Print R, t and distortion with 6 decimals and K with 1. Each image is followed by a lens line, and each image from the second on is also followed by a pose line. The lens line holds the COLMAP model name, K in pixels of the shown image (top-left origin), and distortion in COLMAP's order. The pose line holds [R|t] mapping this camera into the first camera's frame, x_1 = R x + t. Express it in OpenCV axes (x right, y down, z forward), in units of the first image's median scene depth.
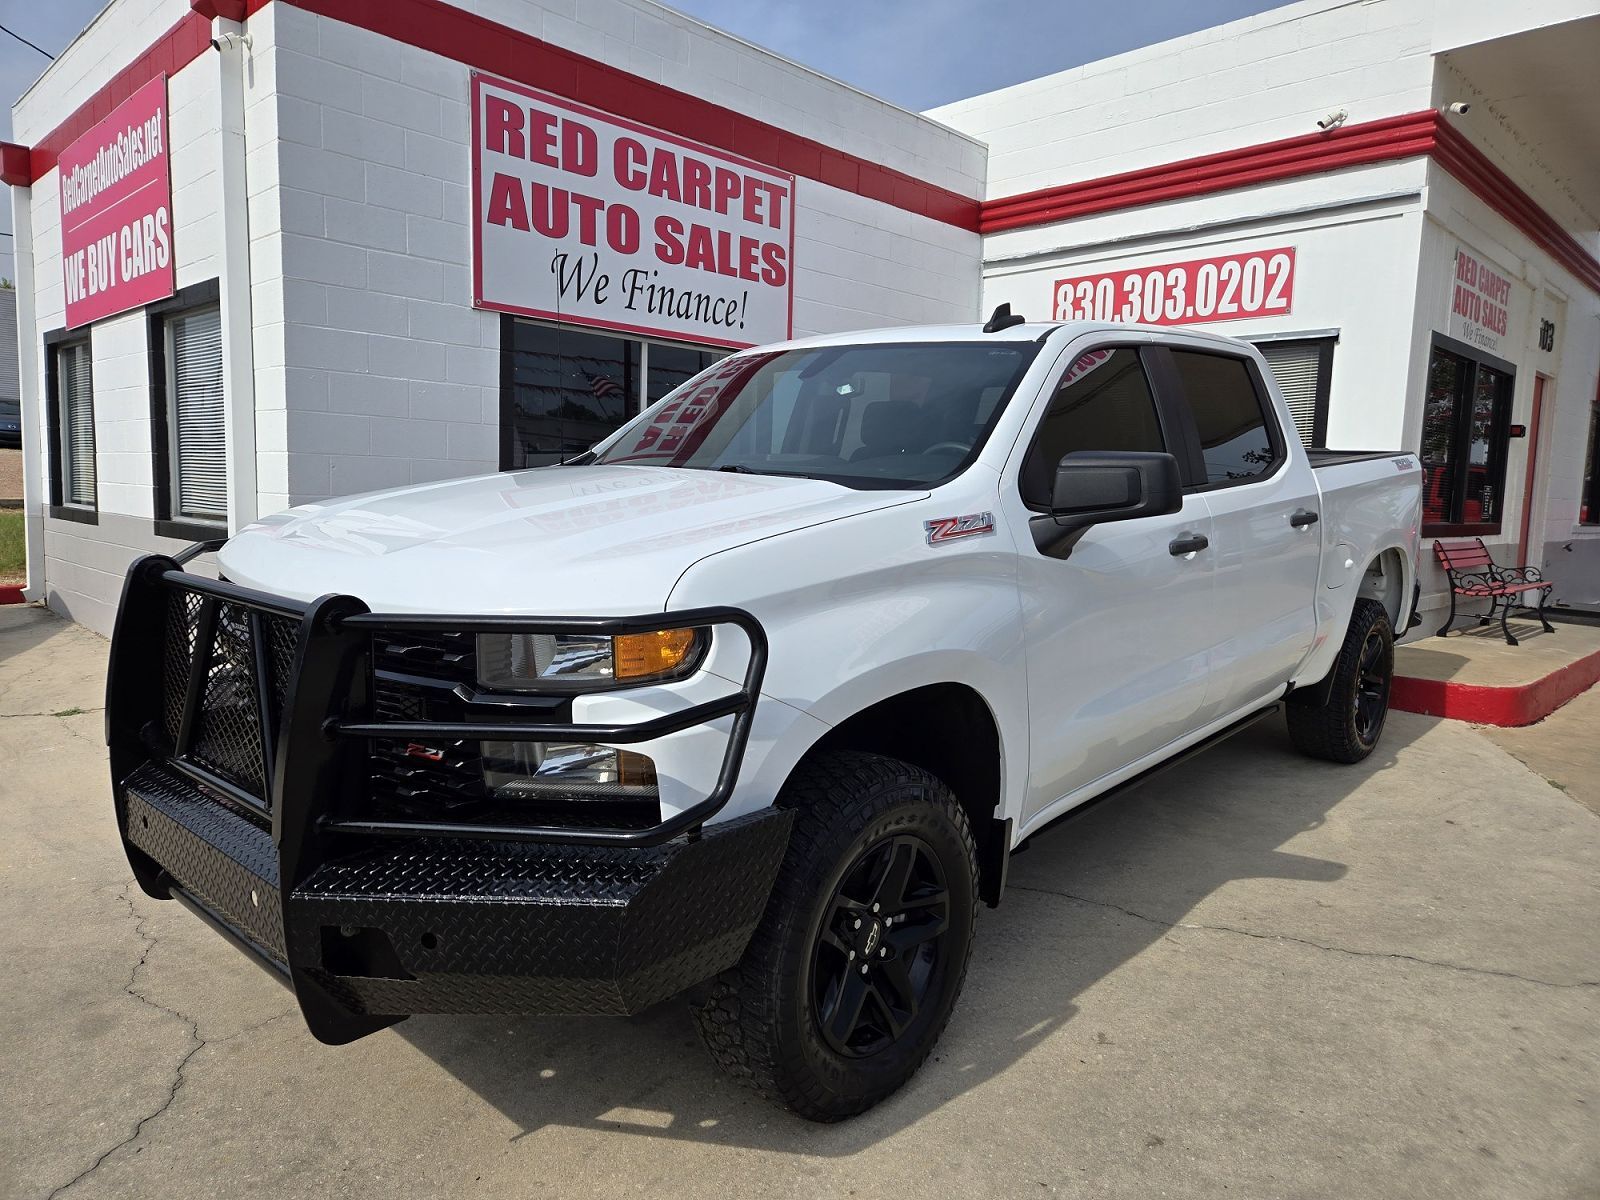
lens RADIAL K [[1054.9, 0, 800.0], [0, 1054.9, 600.0], [0, 0, 1]] dist [0.066850, -0.041194]
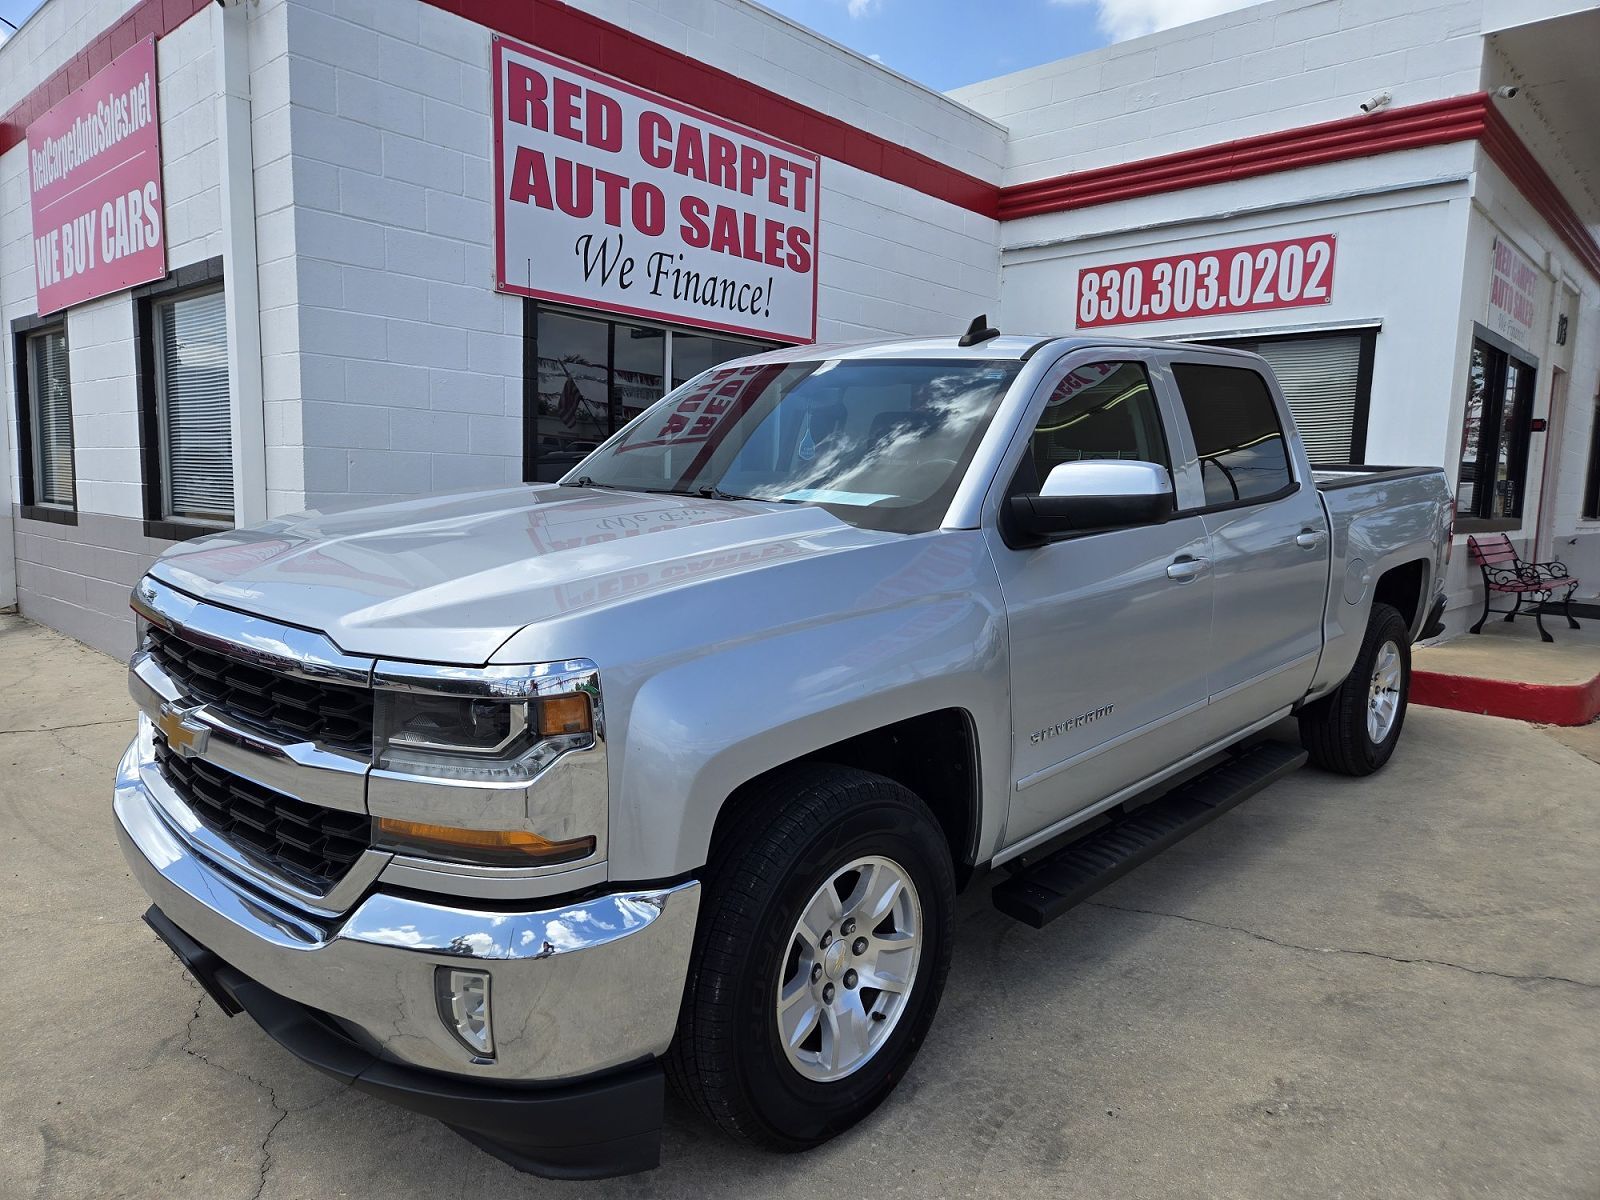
lens RADIAL K [[1051.3, 0, 798.0], [0, 1051.3, 614.4], [0, 0, 1]] dist [0.062799, -0.040910]
pose [[0.999193, -0.007186, 0.039514, -0.069260], [0.006582, 0.999860, 0.015408, -0.003033], [-0.039619, -0.015135, 0.999100, 0.047355]]
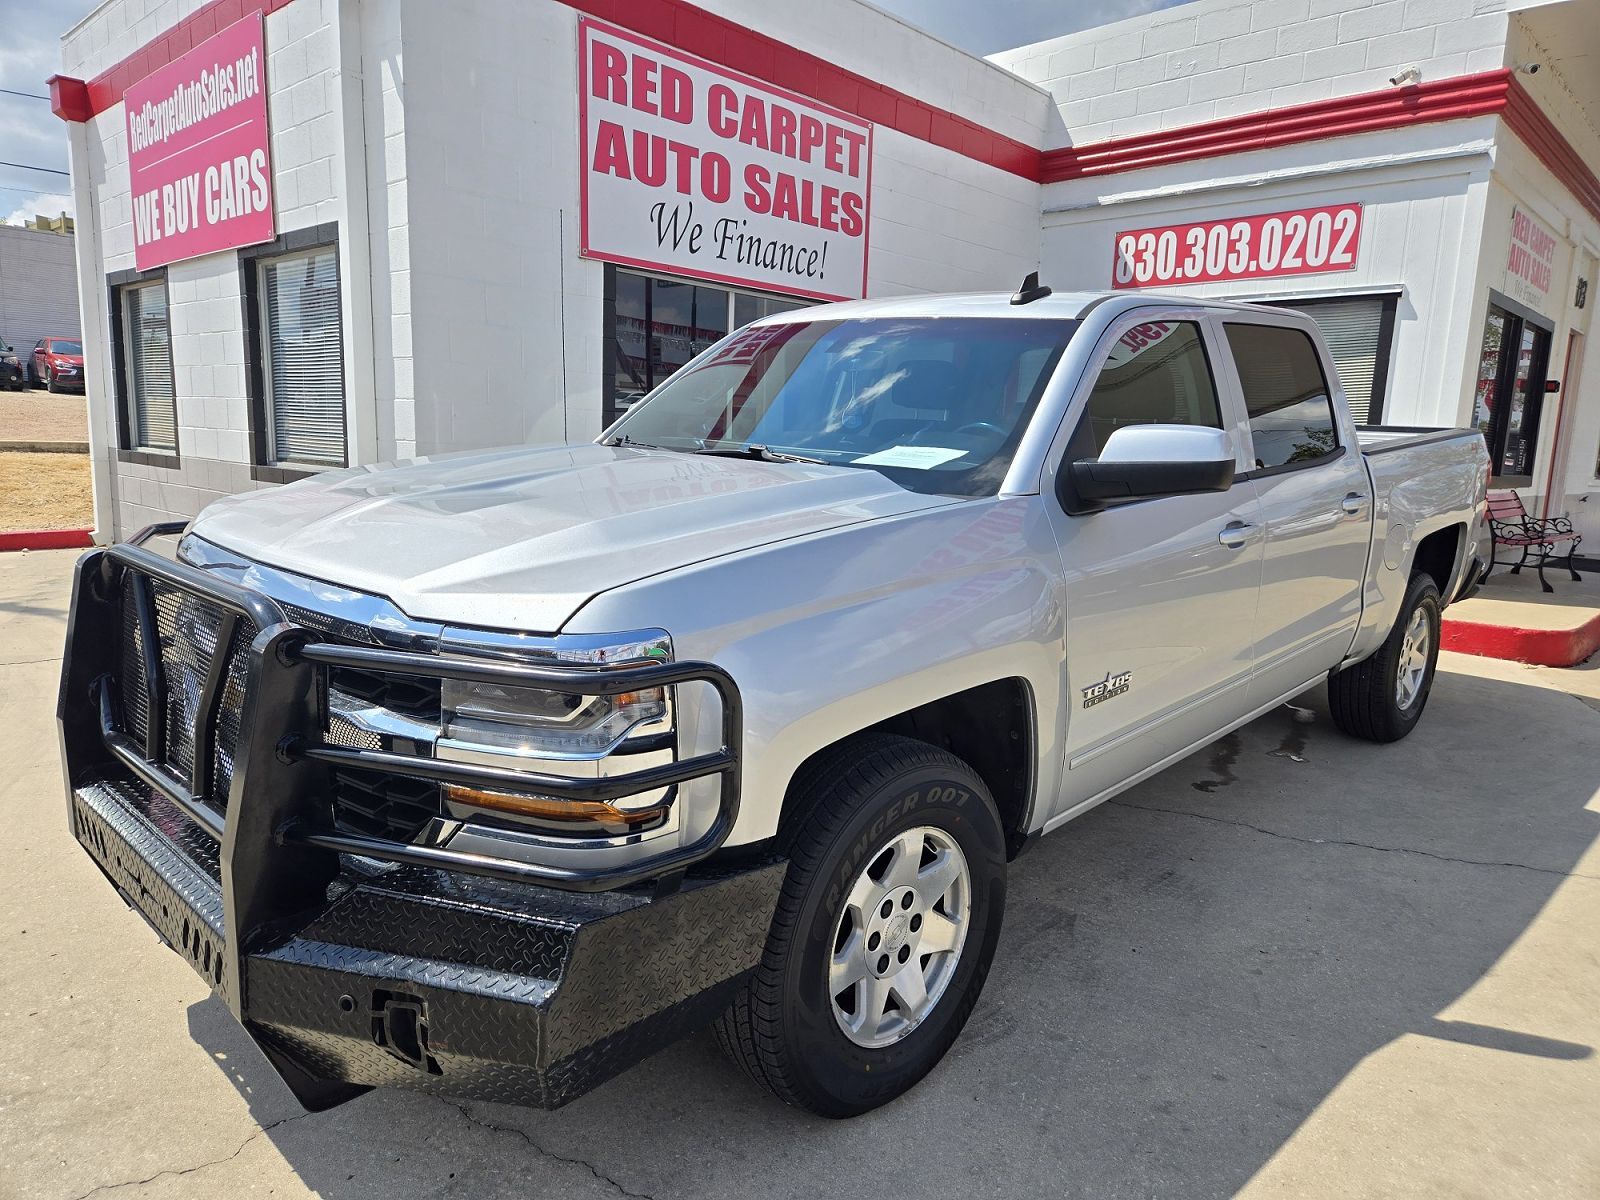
lens RADIAL K [[1062.6, 0, 807.7], [0, 1062.6, 618.5], [0, 0, 1]] dist [0.068499, -0.047595]
pose [[0.999475, 0.001890, 0.032334, -0.104813], [-0.003920, 0.998017, 0.062824, 0.003996], [-0.032151, -0.062918, 0.997501, -0.041722]]
